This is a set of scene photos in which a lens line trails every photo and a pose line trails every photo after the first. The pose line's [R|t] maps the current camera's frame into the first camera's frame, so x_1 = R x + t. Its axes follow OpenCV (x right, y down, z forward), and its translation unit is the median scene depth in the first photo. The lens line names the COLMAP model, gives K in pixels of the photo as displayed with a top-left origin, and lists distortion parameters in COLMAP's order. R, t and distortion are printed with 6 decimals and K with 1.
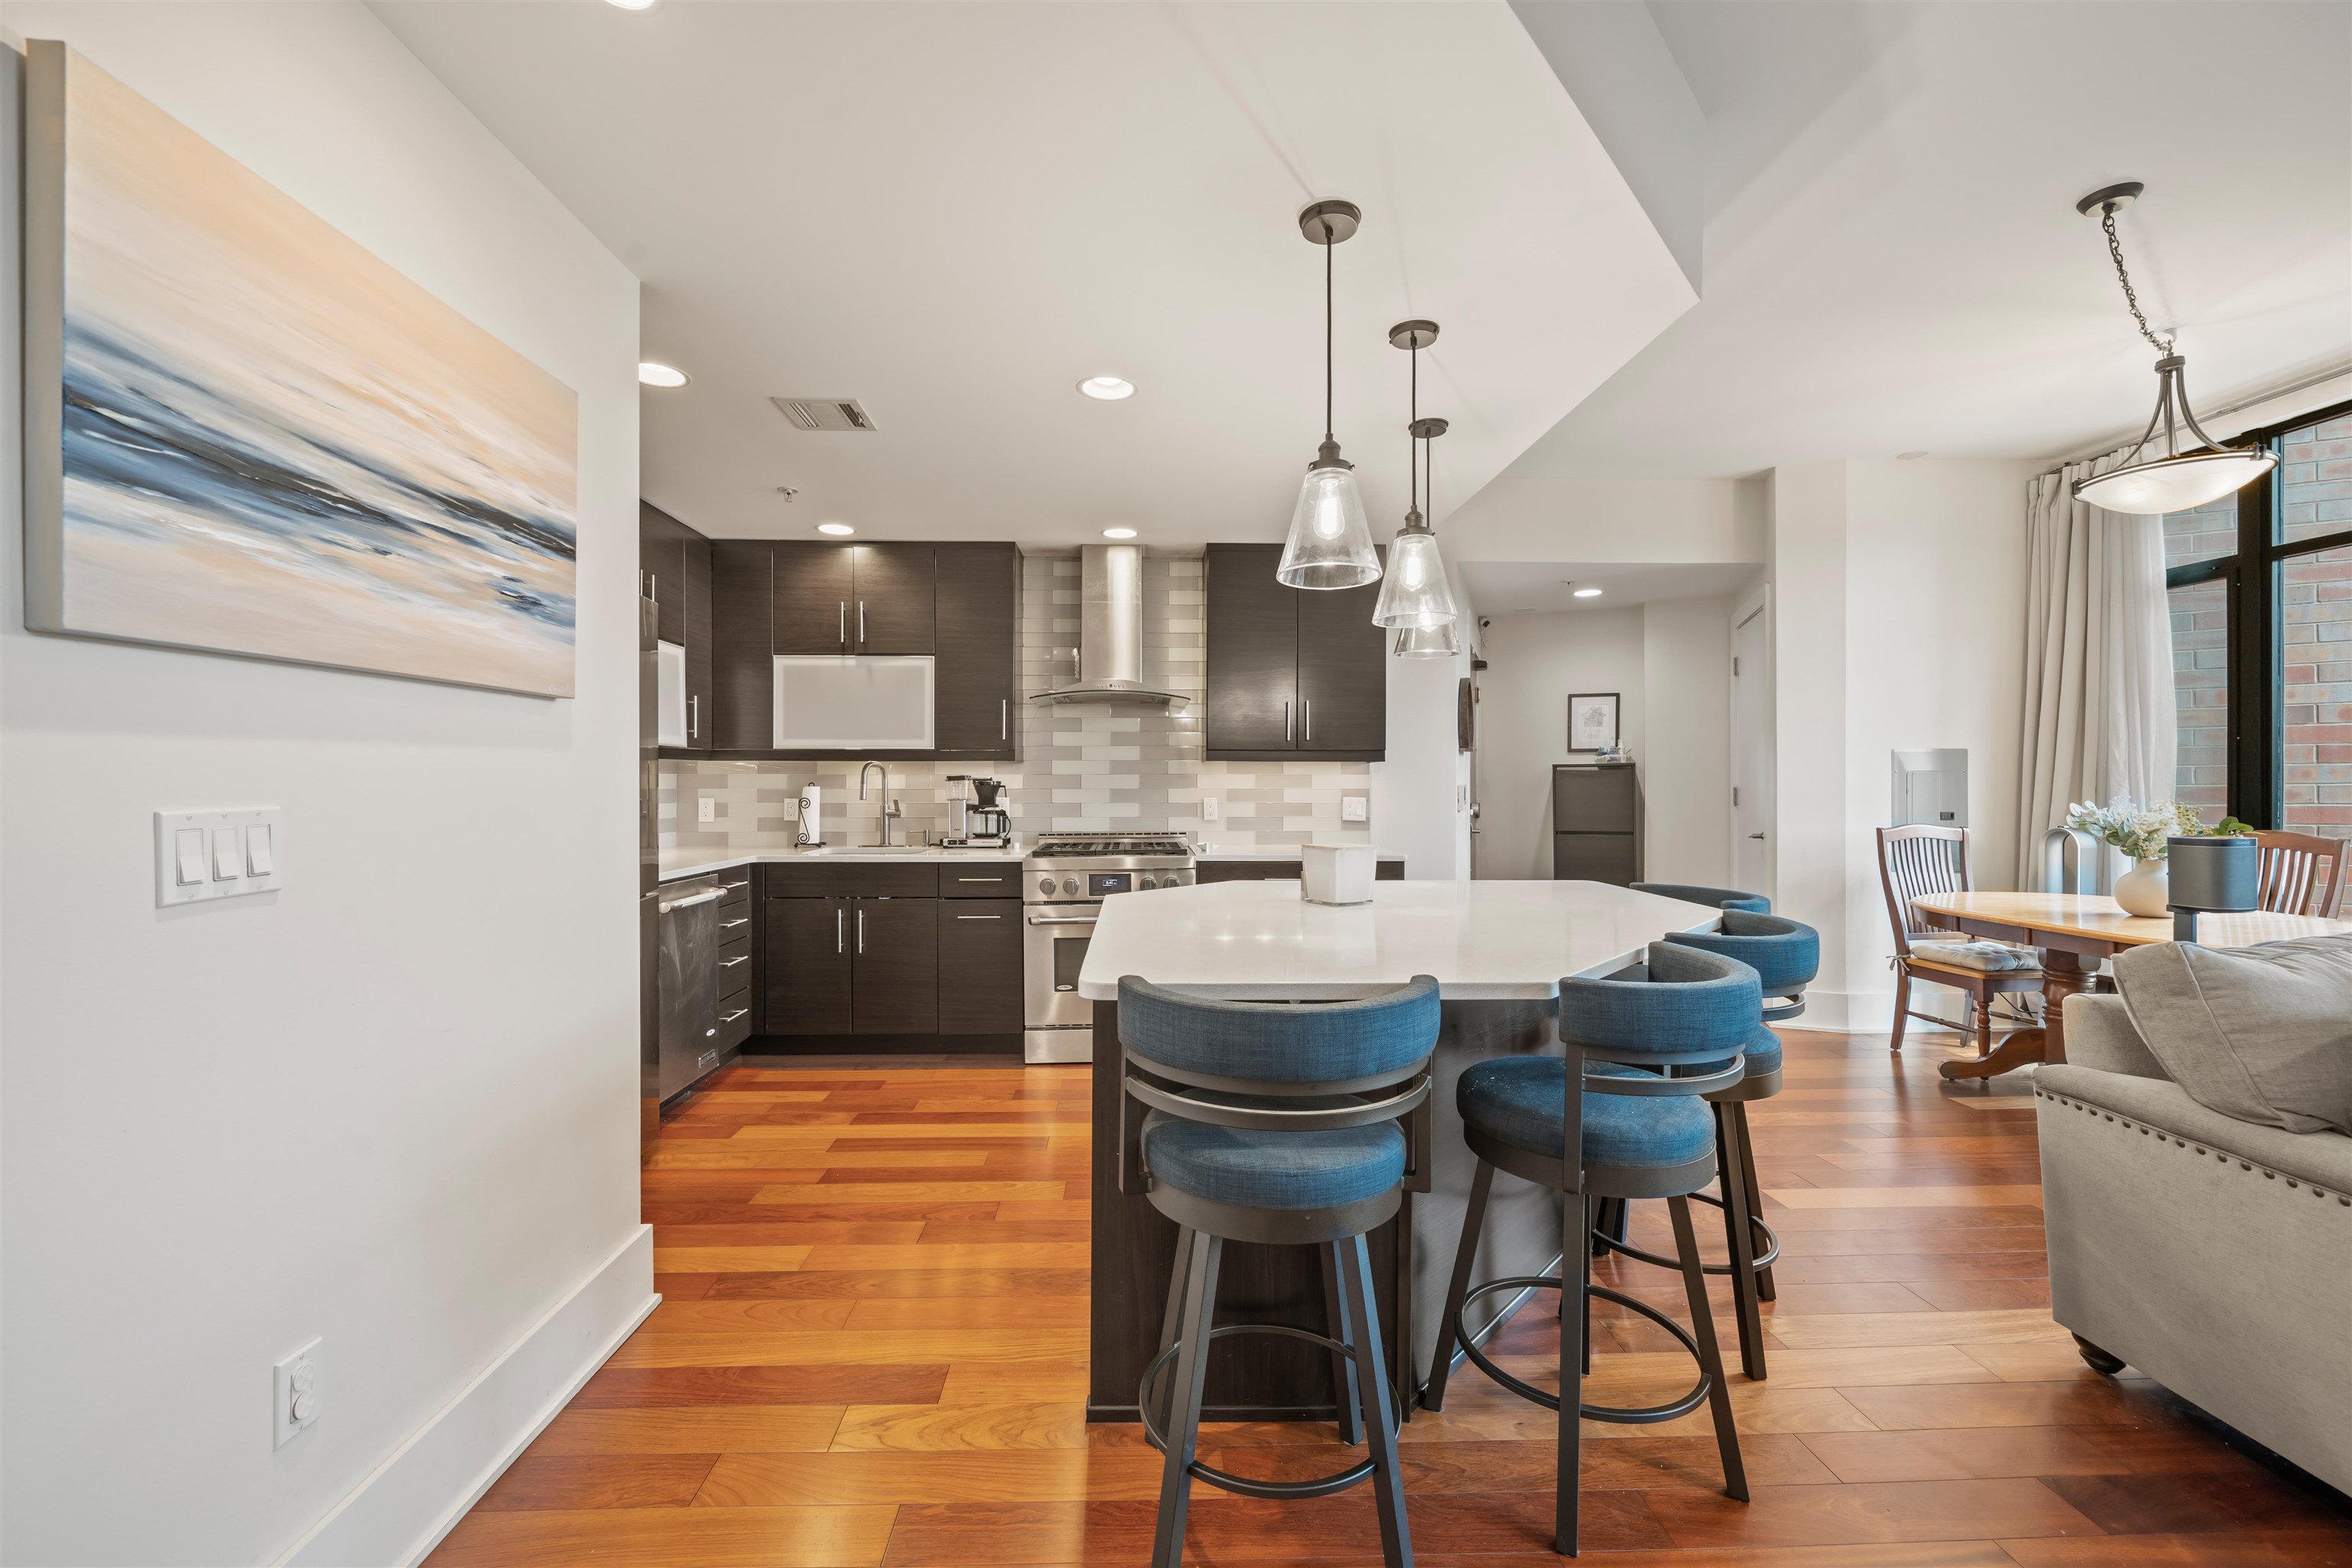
lens RADIAL K [[942.6, 0, 1175.2], [0, 942.6, 784.0], [0, 0, 1]] dist [0.001479, -0.001658]
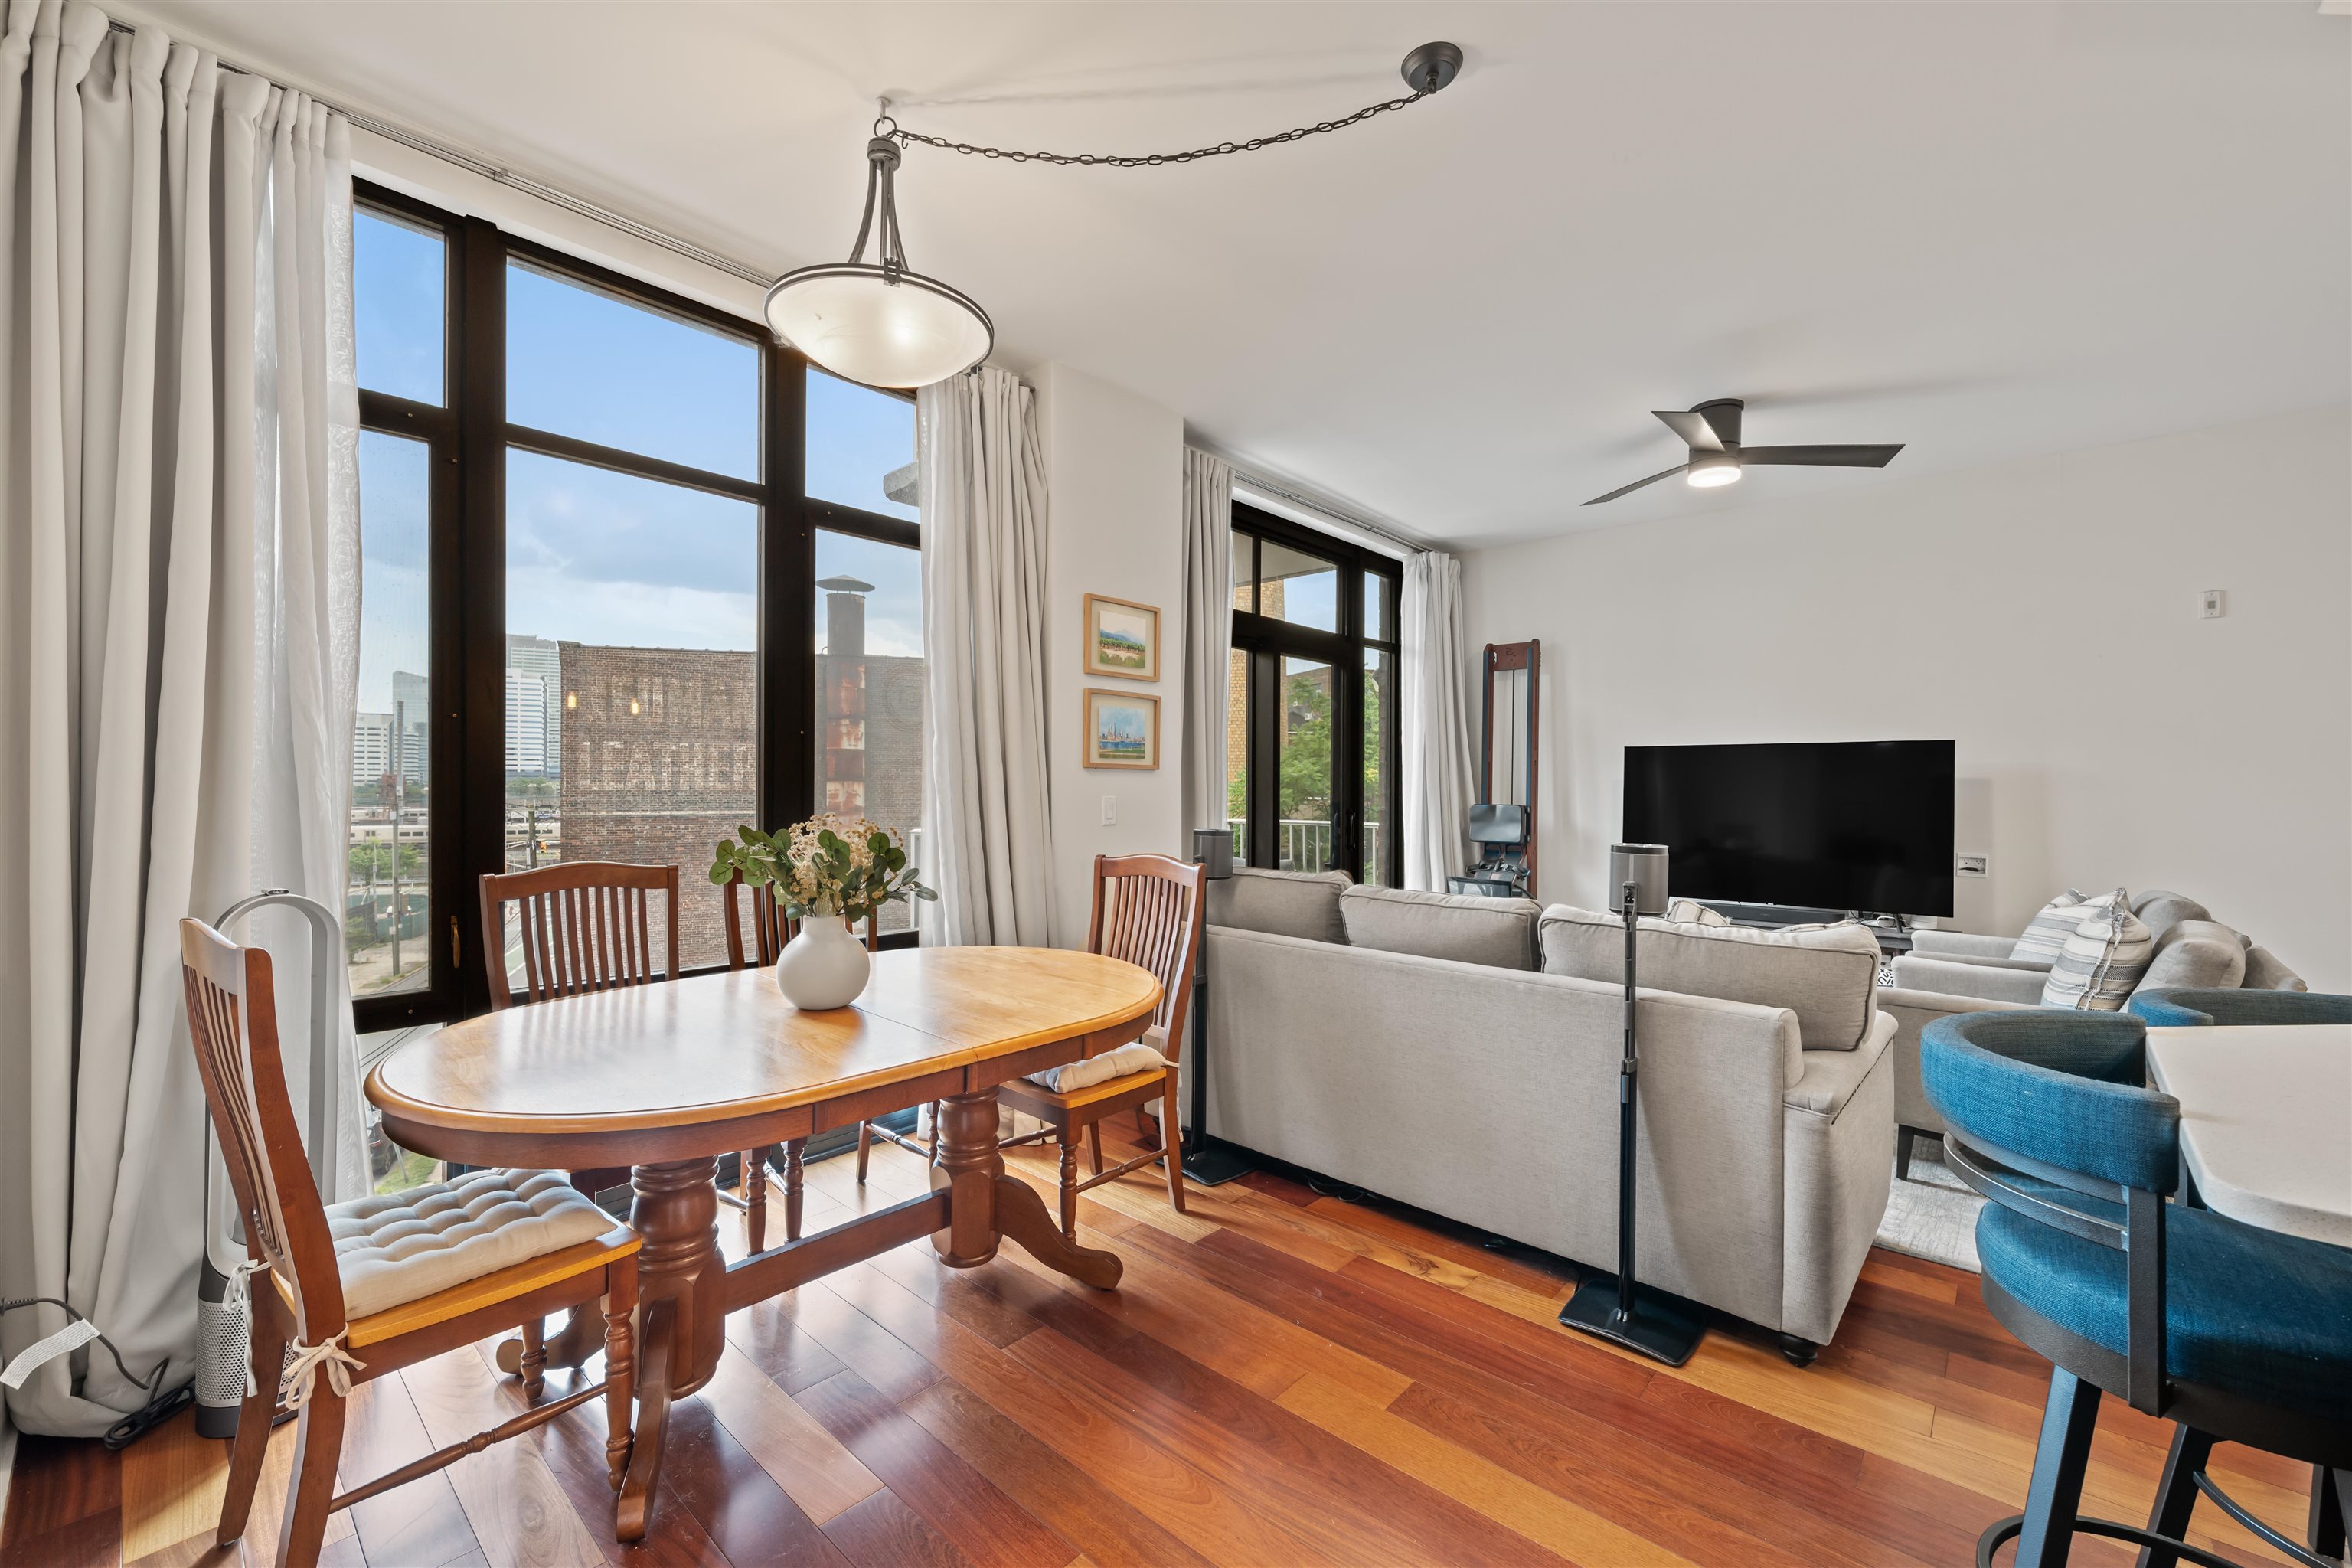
lens RADIAL K [[942.6, 0, 1198.6], [0, 942.6, 783.2], [0, 0, 1]] dist [0.001479, -0.001658]
pose [[-0.713218, 0.000452, 0.700942, 0.329782], [-0.003137, 0.999988, -0.003836, -0.004039], [-0.700935, -0.004935, -0.713208, 0.984213]]
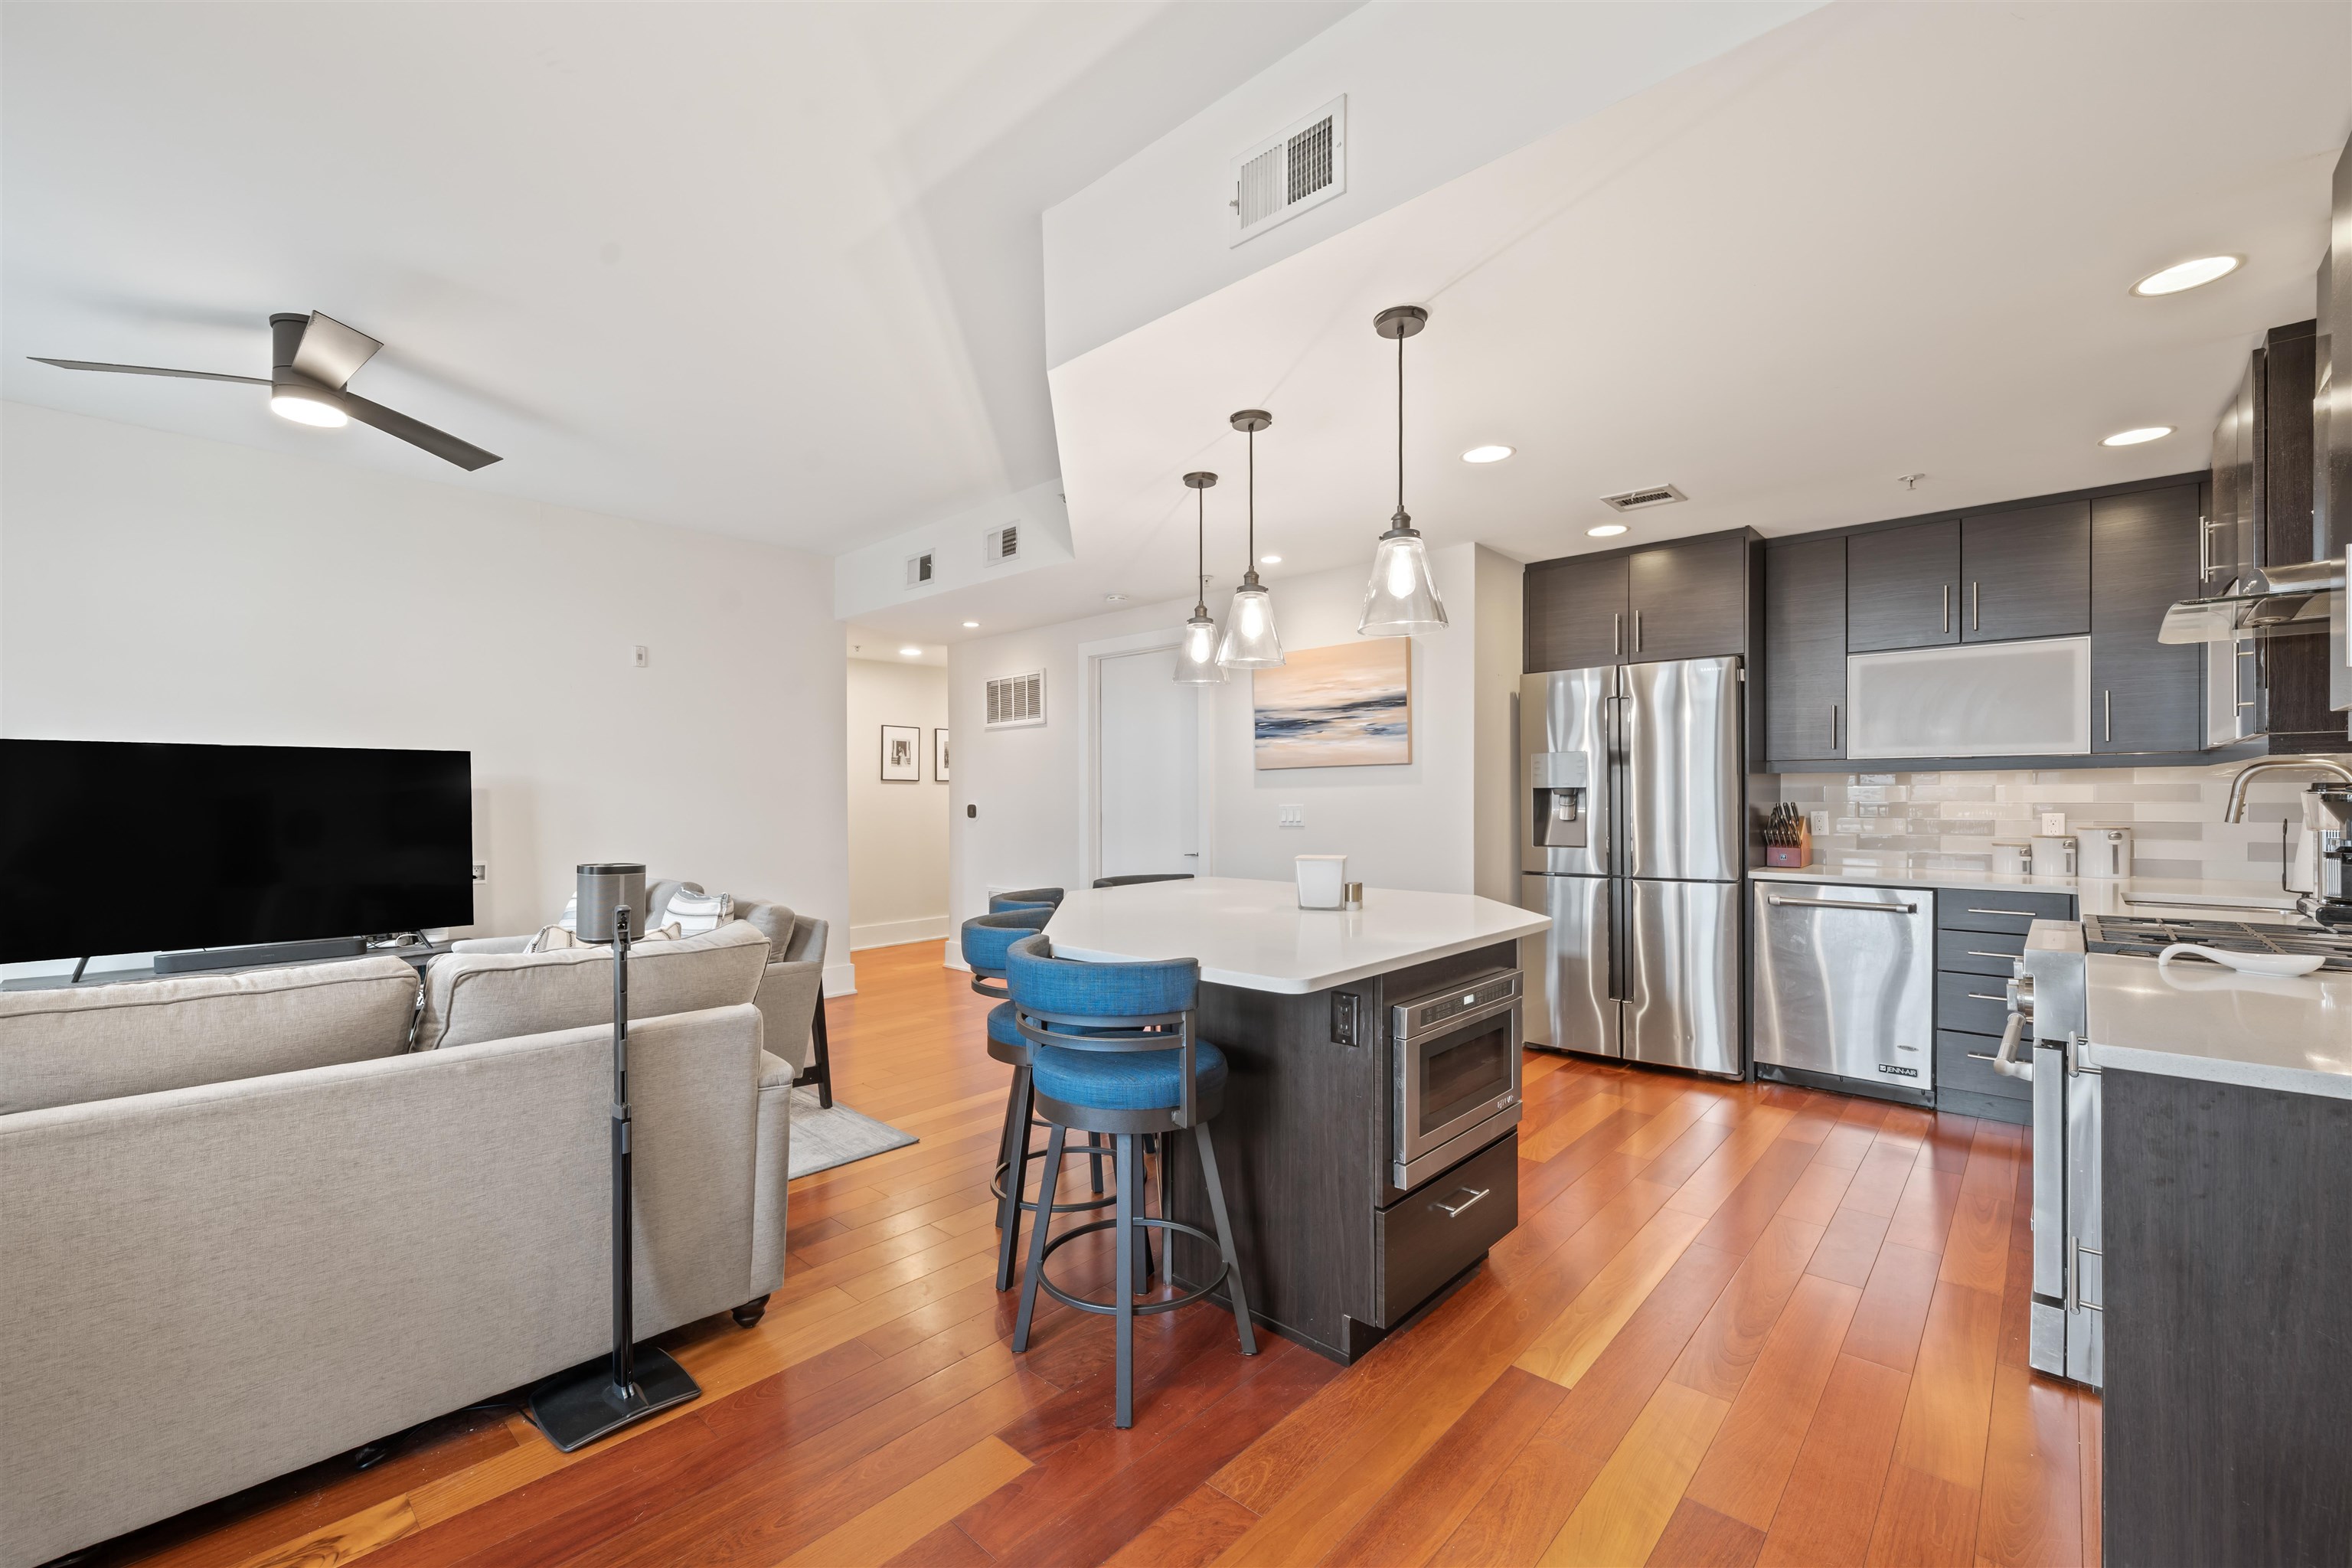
lens RADIAL K [[942.6, 0, 1170.9], [0, 942.6, 796.9], [0, 0, 1]] dist [0.001479, -0.001658]
pose [[-0.712165, 0.004619, -0.701997, 0.623167], [0.004838, 0.999987, 0.001672, -0.005108], [0.701995, -0.002205, -0.712178, 0.969159]]
